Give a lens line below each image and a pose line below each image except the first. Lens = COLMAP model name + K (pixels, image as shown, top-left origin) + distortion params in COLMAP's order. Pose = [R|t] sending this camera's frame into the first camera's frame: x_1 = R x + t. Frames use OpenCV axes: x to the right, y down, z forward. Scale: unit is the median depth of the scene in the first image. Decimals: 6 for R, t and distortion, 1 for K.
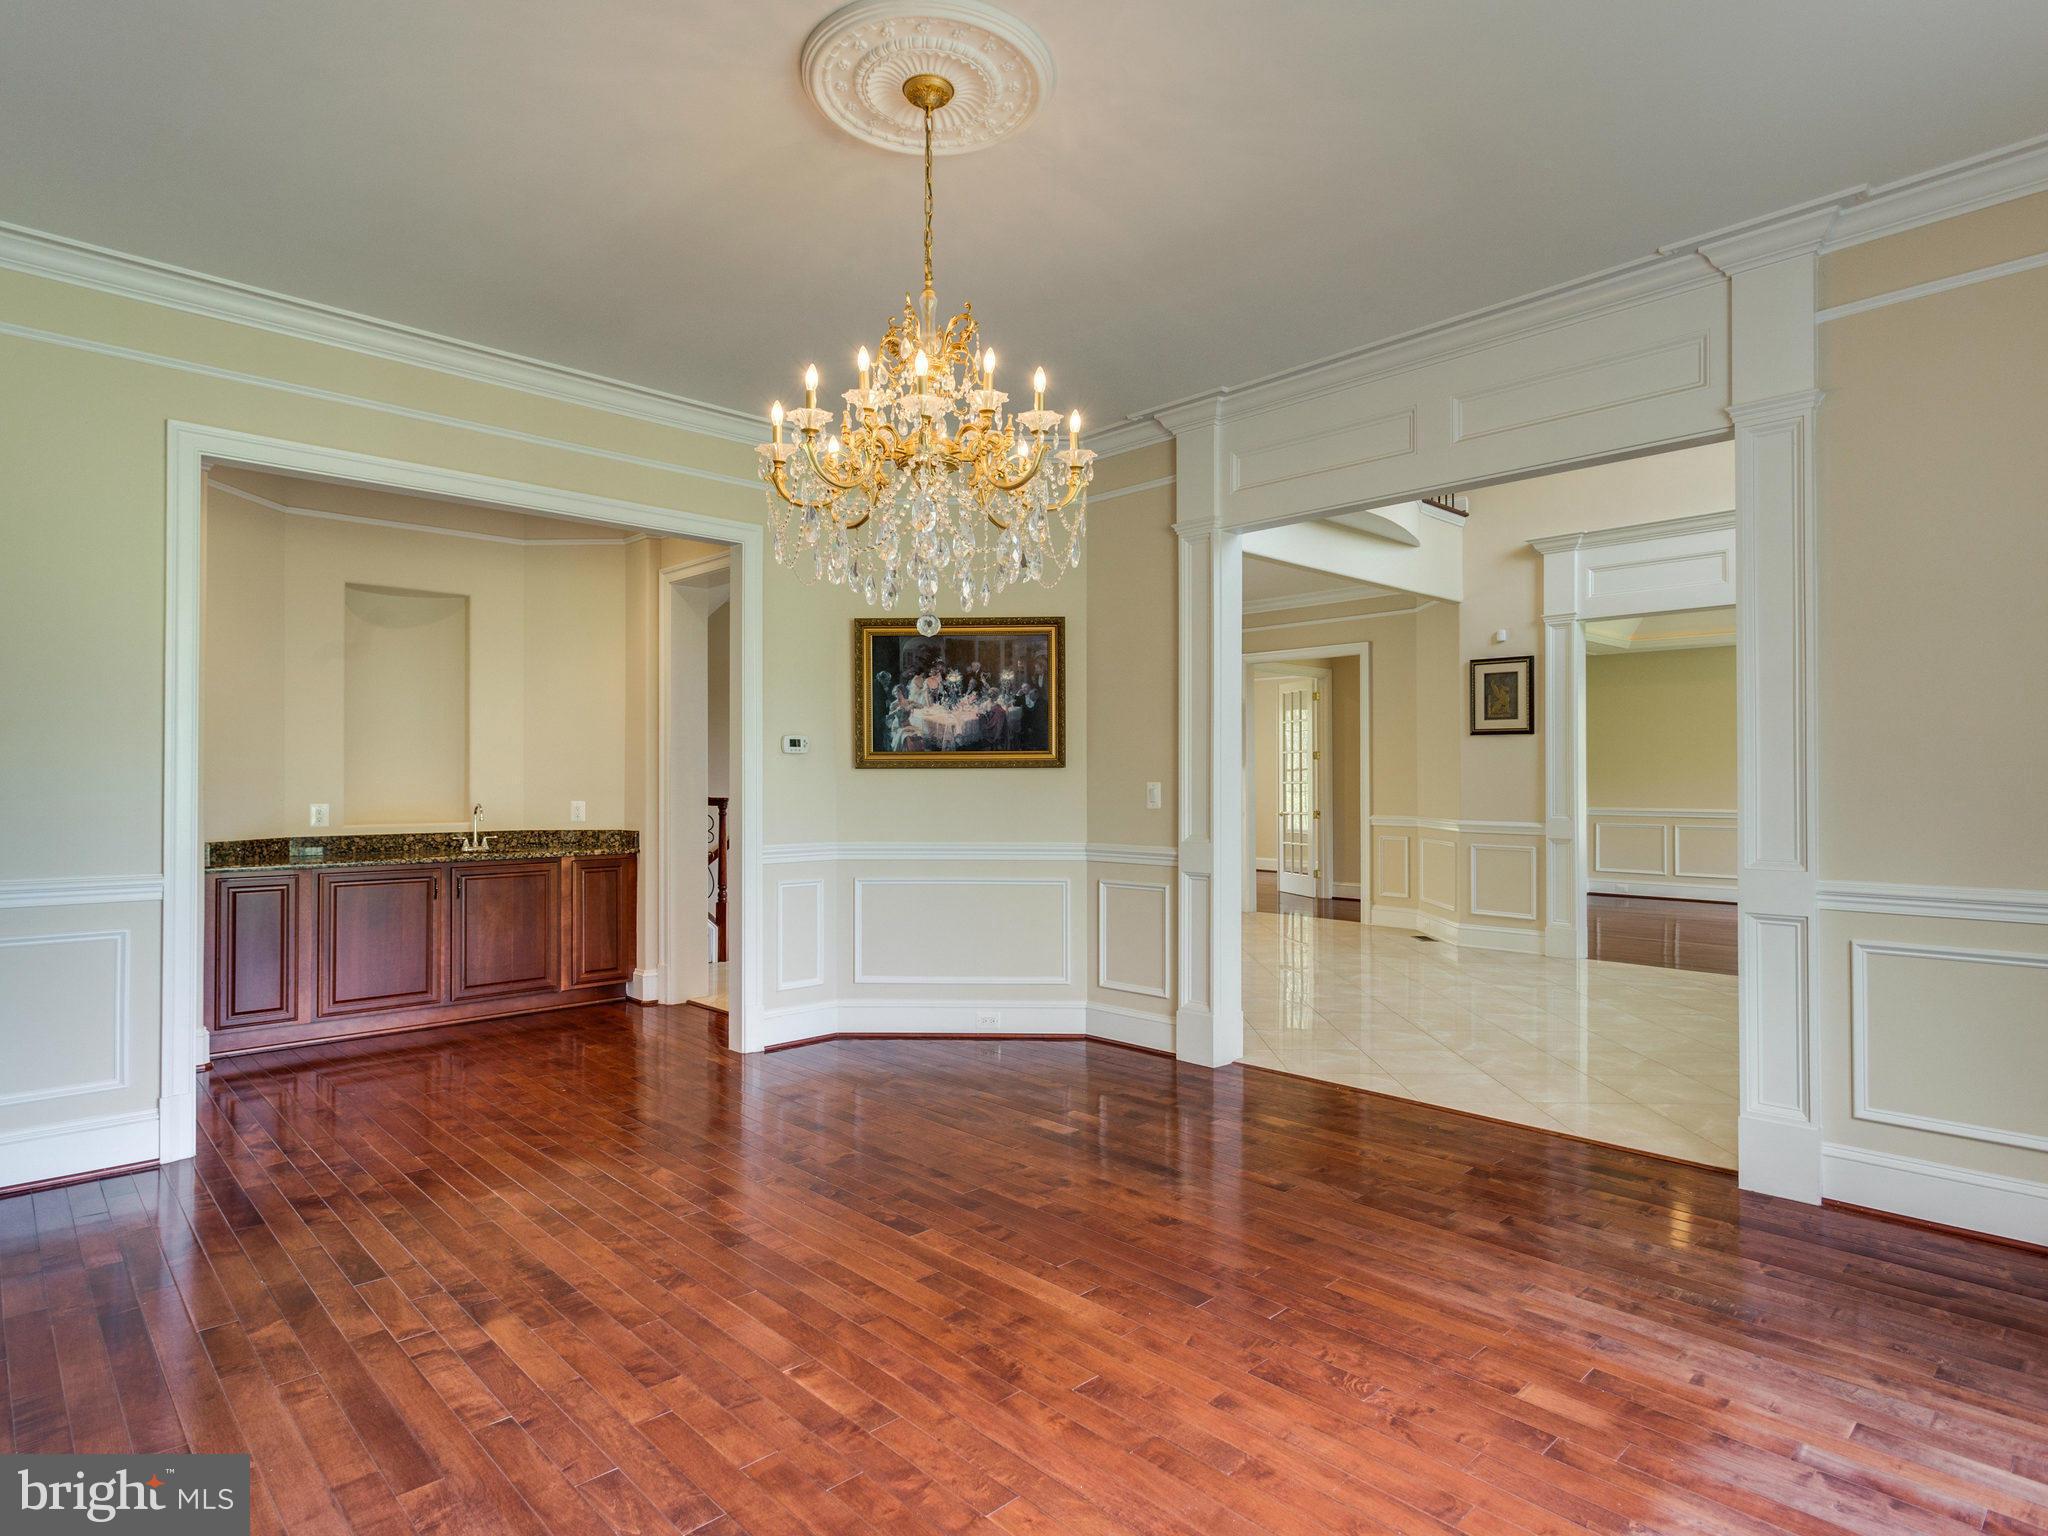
lens RADIAL K [[1114.0, 0, 1023.6], [0, 1114.0, 768.8], [0, 0, 1]] dist [0.026820, 0.001445]
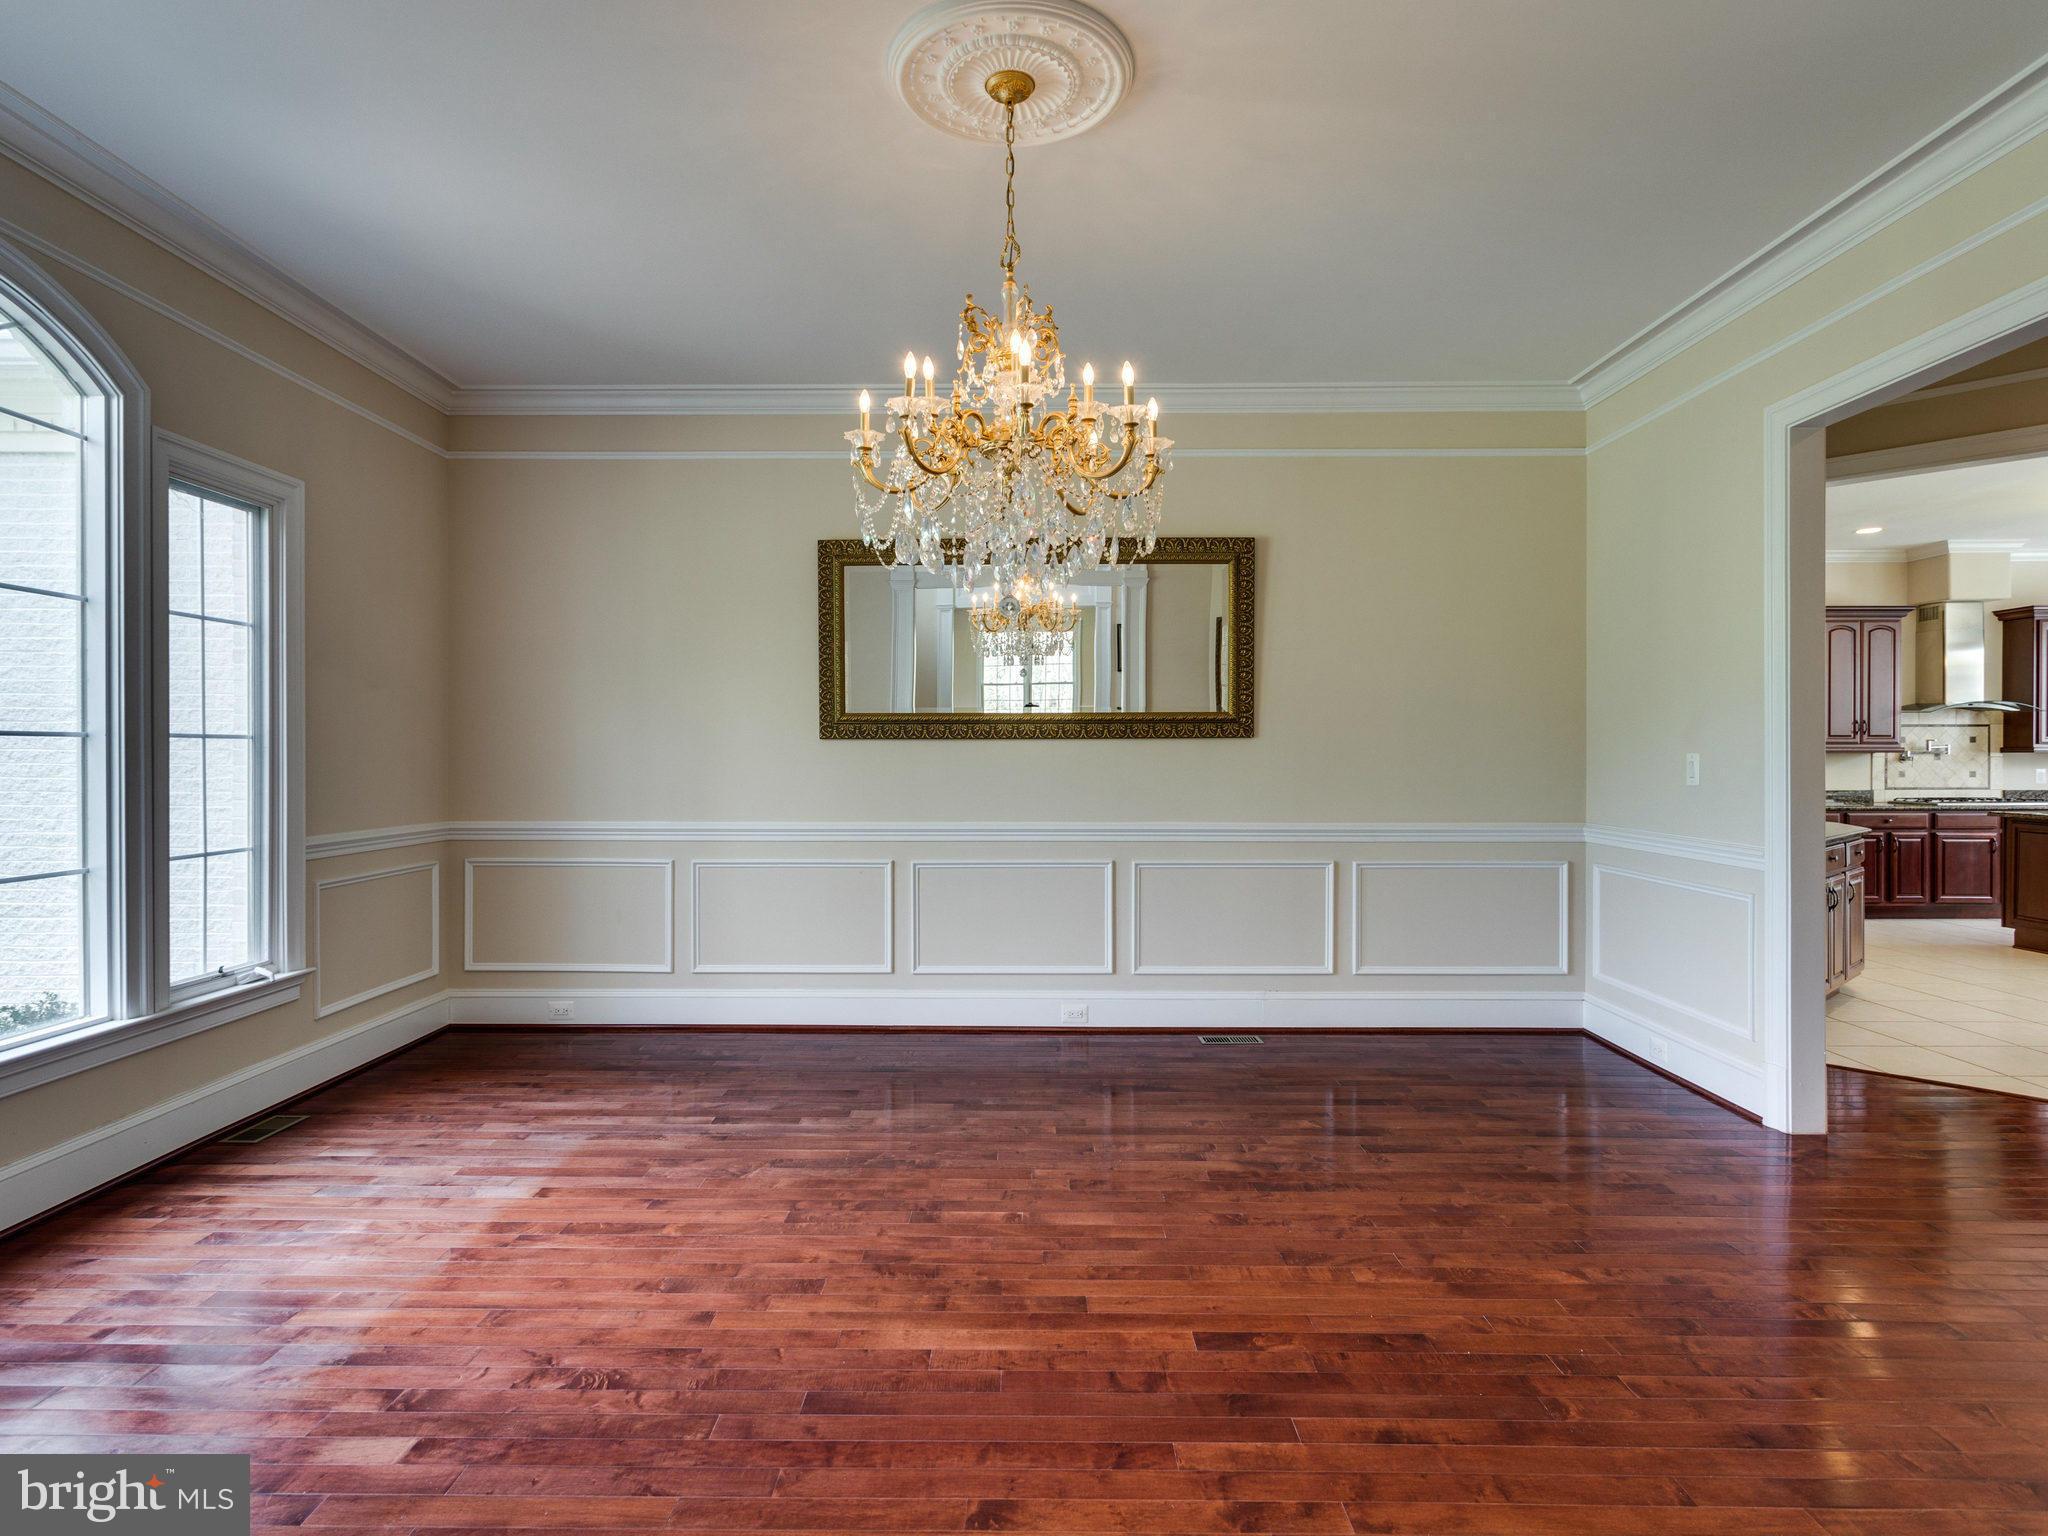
lens RADIAL K [[1114.0, 0, 1020.5], [0, 1114.0, 768.2], [0, 0, 1]] dist [0.026820, 0.001445]
pose [[-0.695674, 0.007506, -0.718319, 0.719370], [0.011486, 0.999934, -0.000675, 0.019684], [0.718266, -0.008720, -0.695714, 1.906060]]
